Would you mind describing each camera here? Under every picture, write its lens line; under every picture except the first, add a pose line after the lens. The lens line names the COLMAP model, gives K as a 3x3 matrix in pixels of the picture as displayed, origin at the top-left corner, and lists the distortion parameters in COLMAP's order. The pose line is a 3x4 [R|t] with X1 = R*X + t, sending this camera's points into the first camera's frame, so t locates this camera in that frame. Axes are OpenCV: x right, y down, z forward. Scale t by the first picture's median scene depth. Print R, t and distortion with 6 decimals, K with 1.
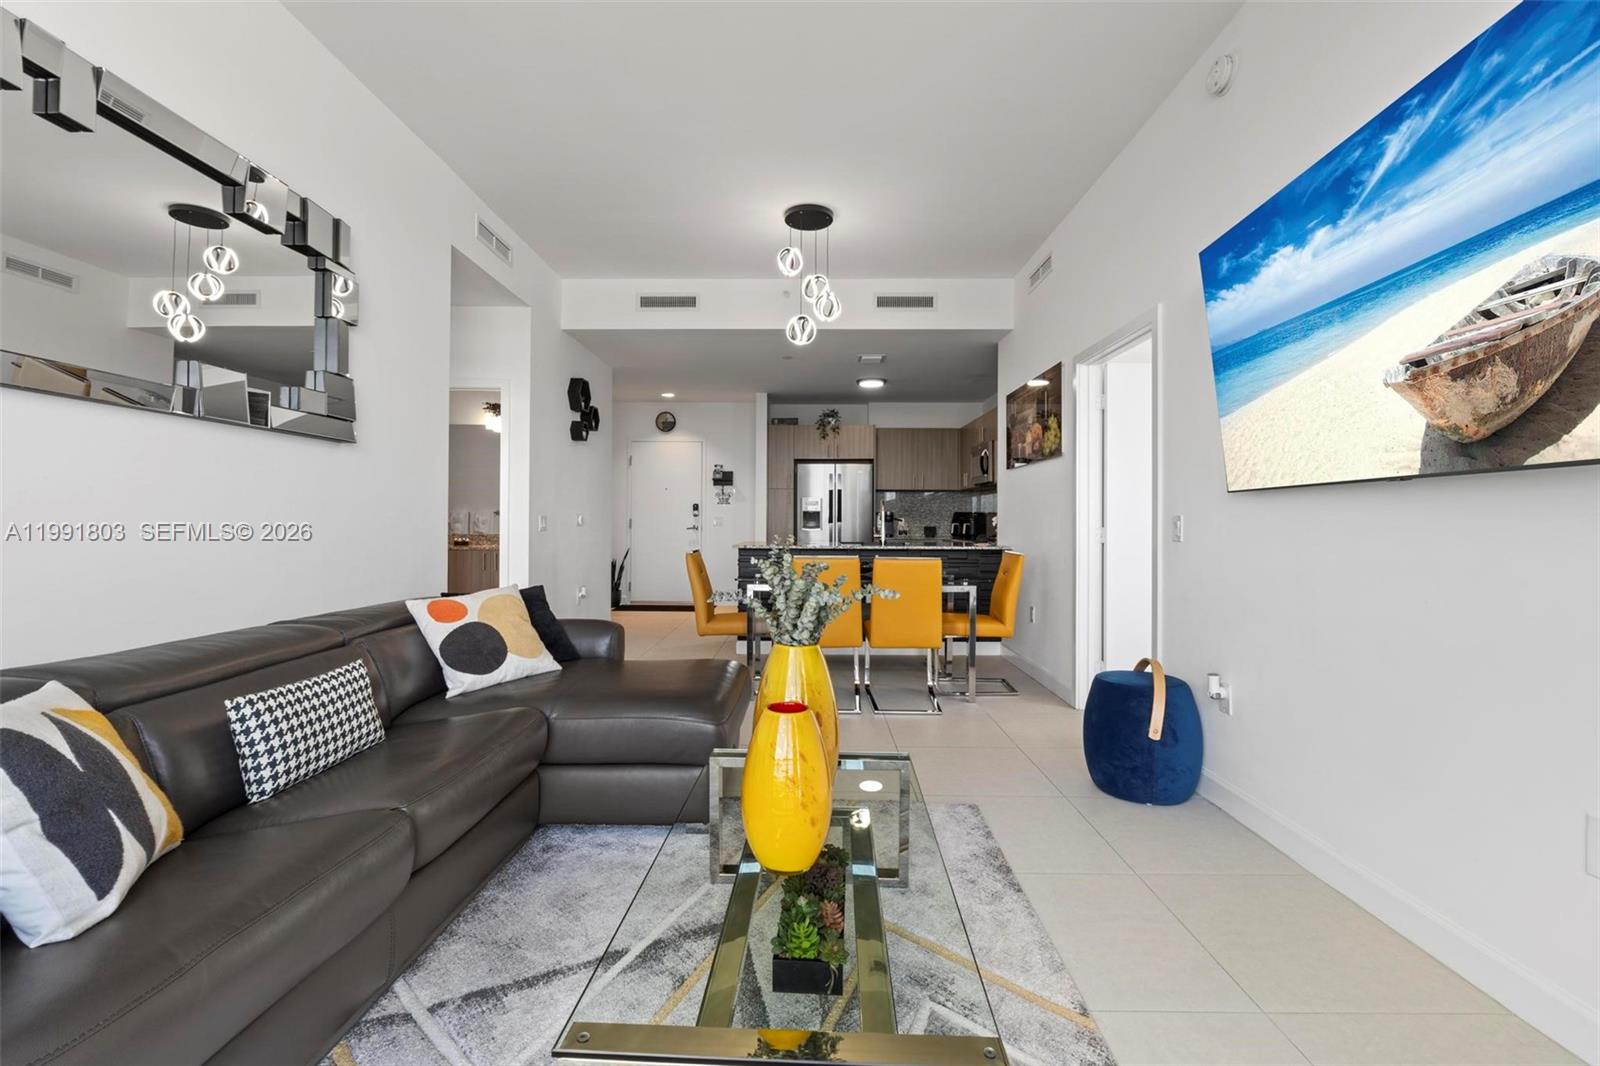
lens RADIAL K [[681.3, 0, 798.6], [0, 681.3, 526.3], [0, 0, 1]] dist [-0.013145, -0.000051]
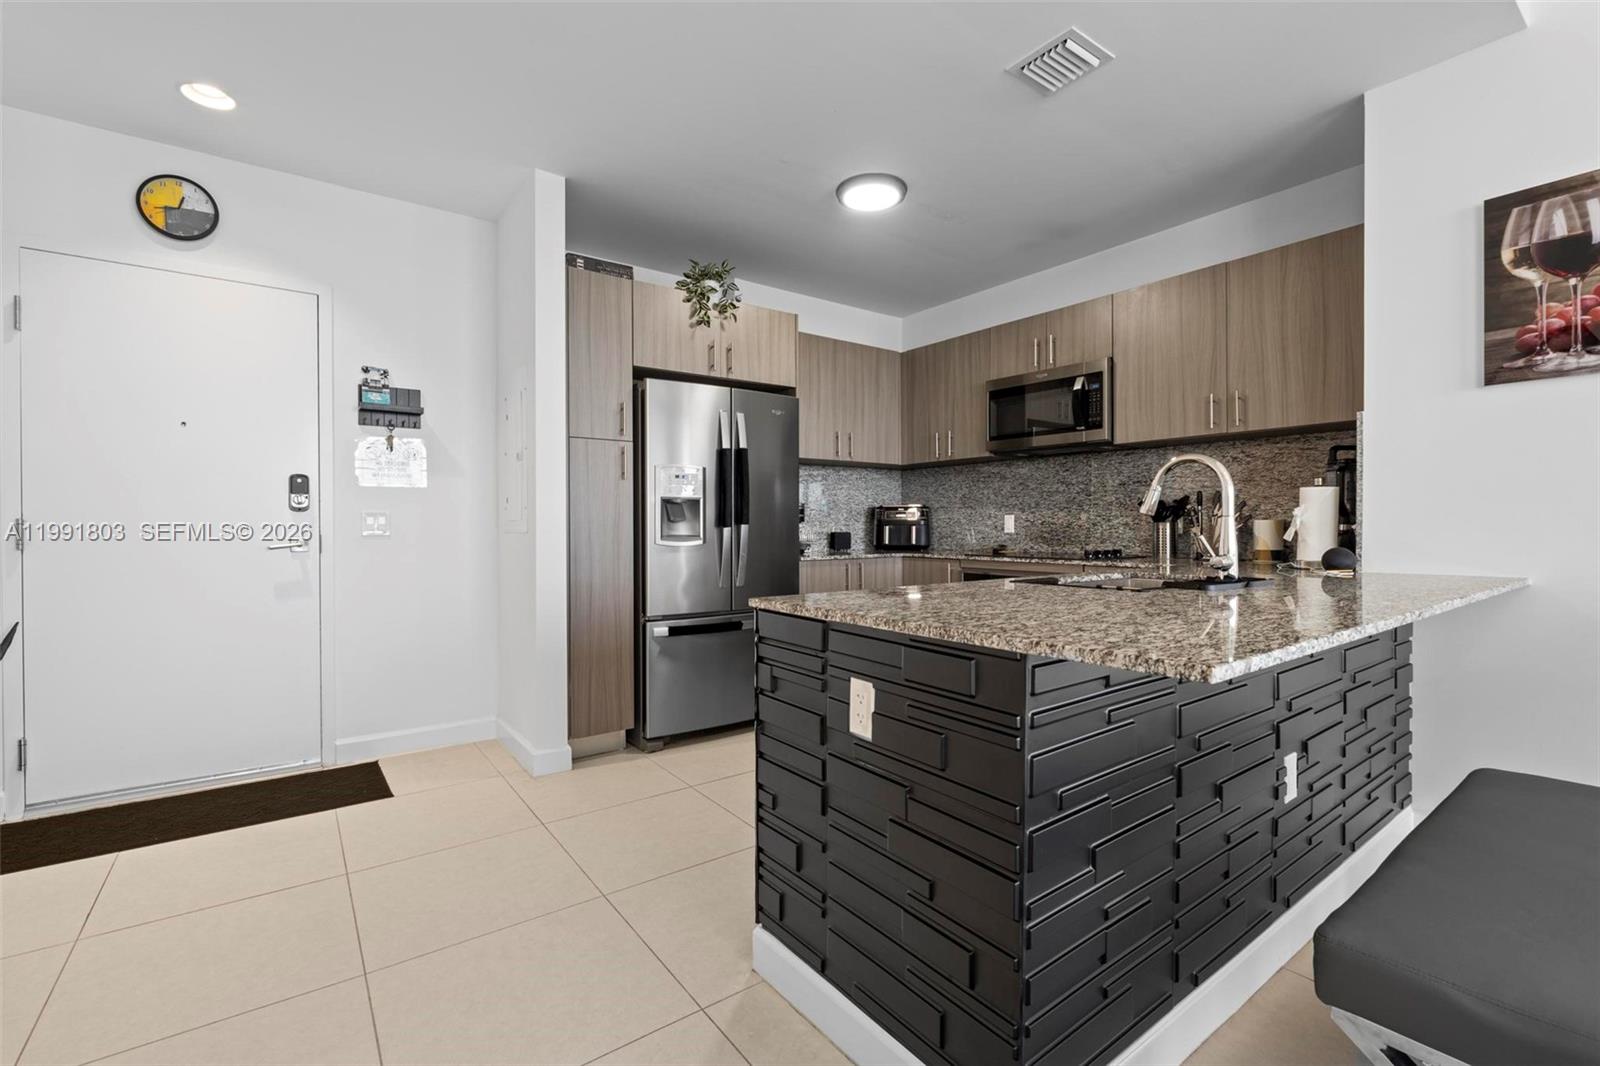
lens RADIAL K [[681.3, 0, 798.6], [0, 681.3, 526.3], [0, 0, 1]] dist [-0.013145, -0.000051]
pose [[0.796895, -0.008588, 0.604056, -0.168705], [0.013849, 0.999896, -0.004055, -0.002901], [-0.603959, 0.011597, 0.796931, 0.634495]]
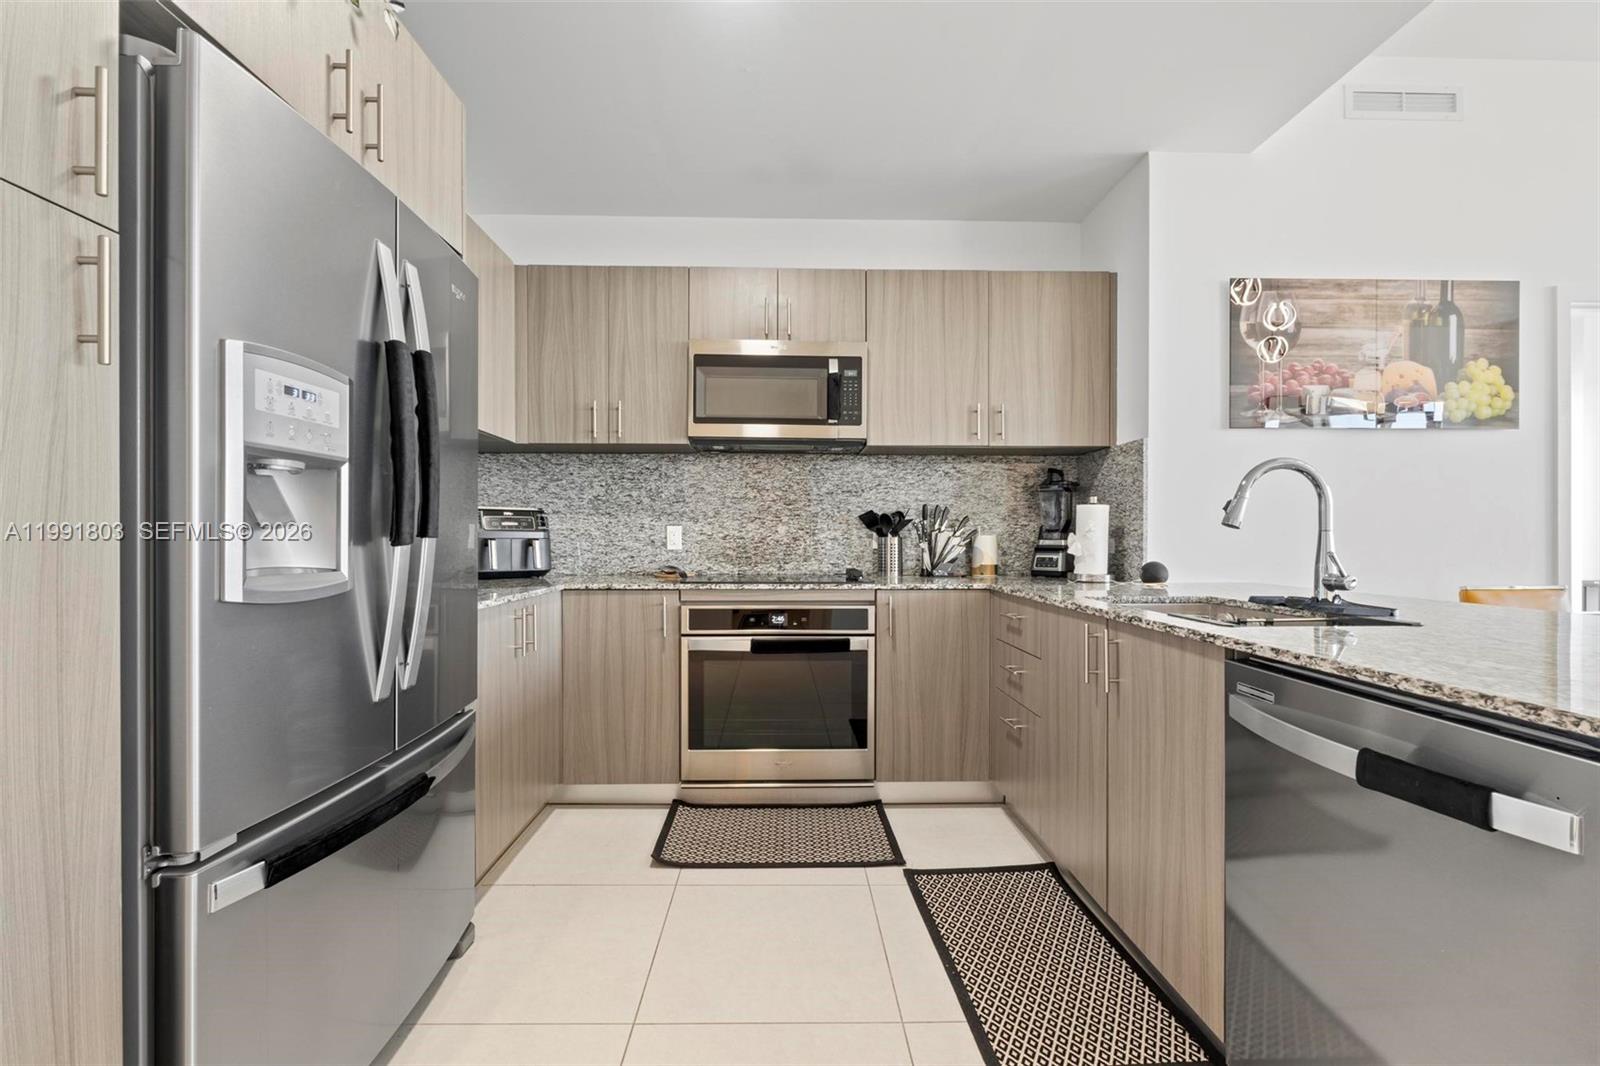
lens RADIAL K [[681.4, 0, 801.8], [0, 681.4, 542.7], [0, 0, 1]] dist [-0.006141, -0.000010]
pose [[-0.032630, -0.012989, 0.999383, -0.118124], [0.010620, 0.999855, 0.013342, -0.006465], [-0.999411, 0.011049, -0.032488, 0.901022]]
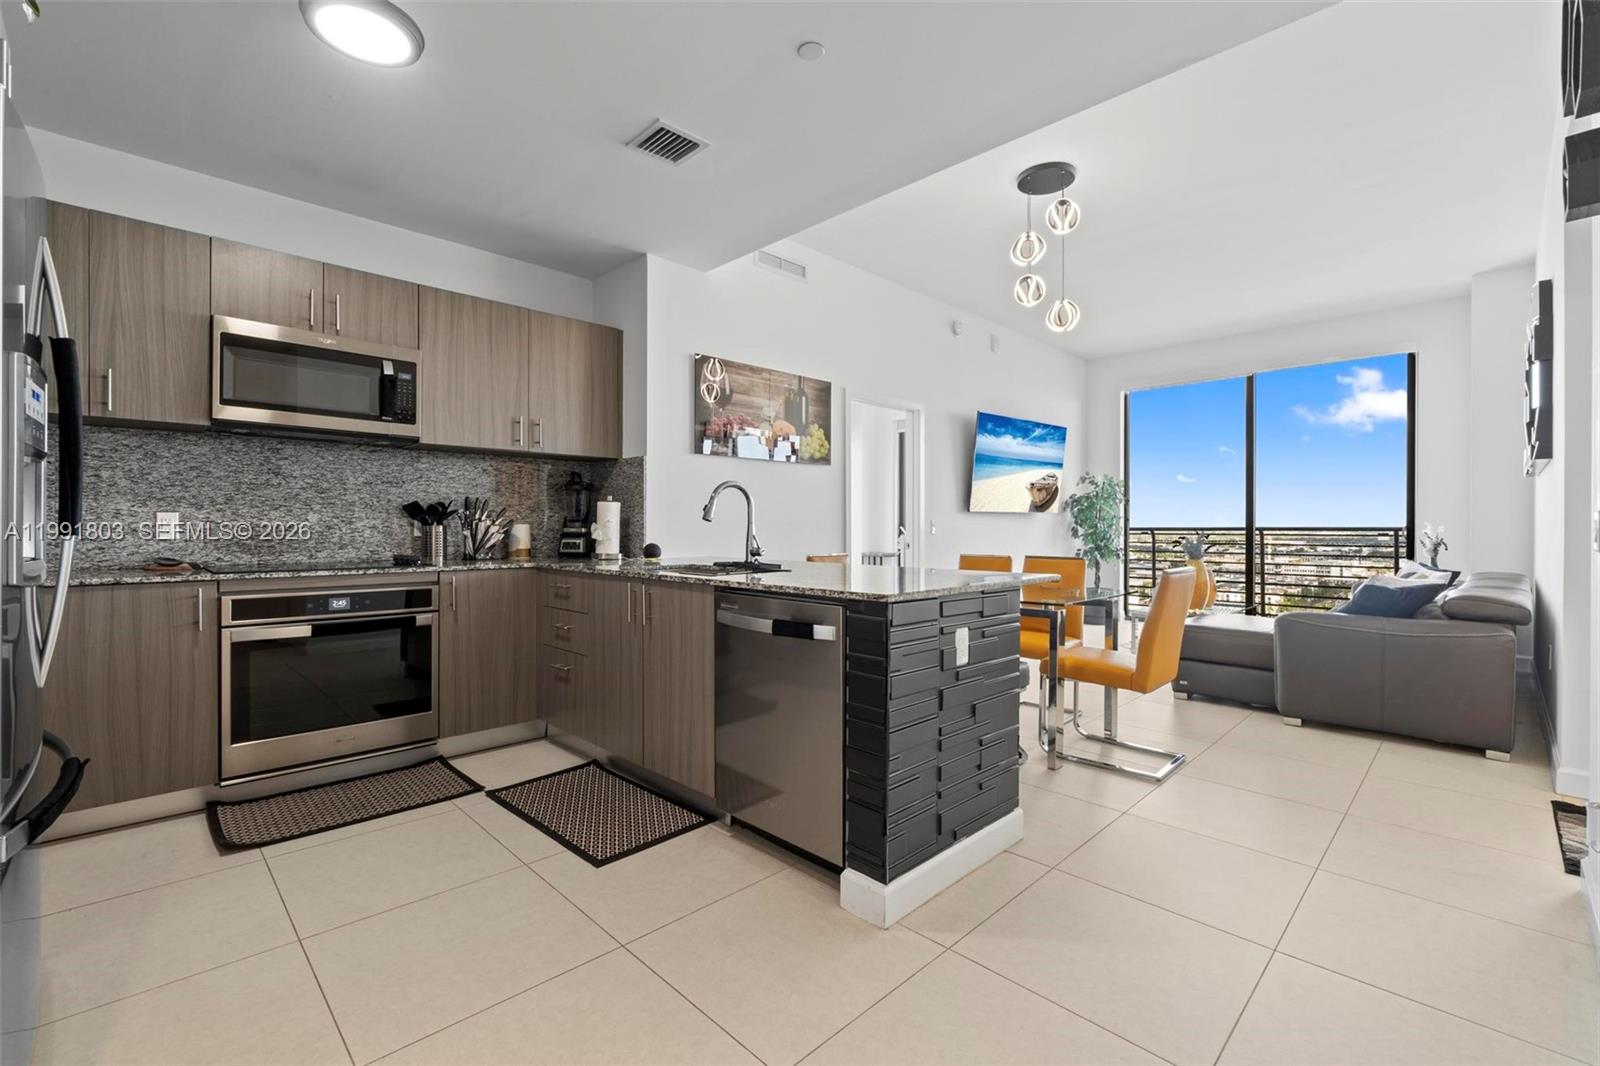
lens RADIAL K [[681.3, 0, 798.6], [0, 681.3, 526.3], [0, 0, 1]] dist [-0.013145, -0.000051]
pose [[-0.709352, -0.007871, 0.704810, -0.197895], [0.001453, 0.999919, 0.012629, -0.008575], [-0.704853, 0.009982, -0.709283, 0.981249]]
